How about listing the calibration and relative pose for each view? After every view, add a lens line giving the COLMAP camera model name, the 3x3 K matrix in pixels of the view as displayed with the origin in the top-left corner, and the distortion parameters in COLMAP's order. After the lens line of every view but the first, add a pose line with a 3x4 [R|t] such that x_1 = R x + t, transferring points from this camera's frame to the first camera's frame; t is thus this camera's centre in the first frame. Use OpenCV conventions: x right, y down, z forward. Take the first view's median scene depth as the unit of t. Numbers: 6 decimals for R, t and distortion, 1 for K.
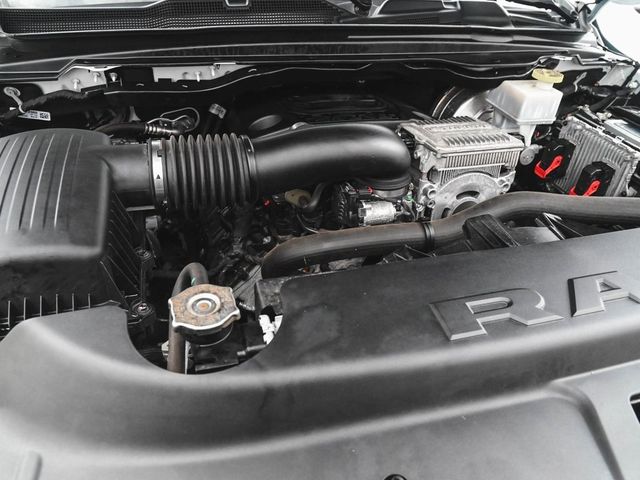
lens RADIAL K [[466.5, 0, 320.0], [0, 466.5, 240.0], [0, 0, 1]] dist [-0.049958, 0.007107]
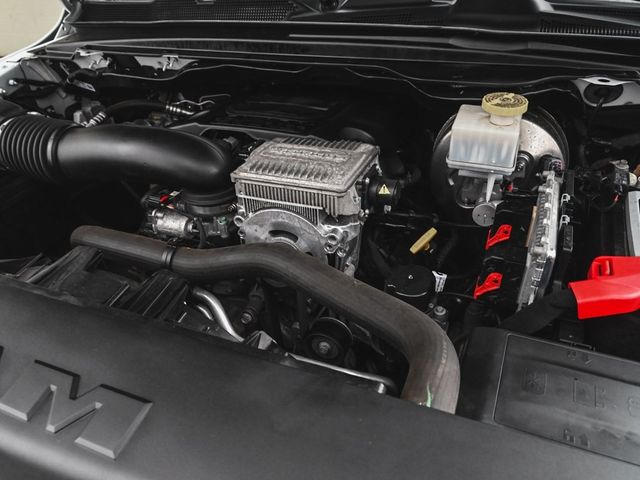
lens RADIAL K [[466.5, 0, 320.0], [0, 466.5, 240.0], [0, 0, 1]] dist [-0.049958, 0.007107]
pose [[0.797838, 0.279742, -0.534040, 0.721483], [-0.266859, 0.958190, 0.103243, -0.169556], [0.540593, 0.060142, 0.839132, 0.306443]]
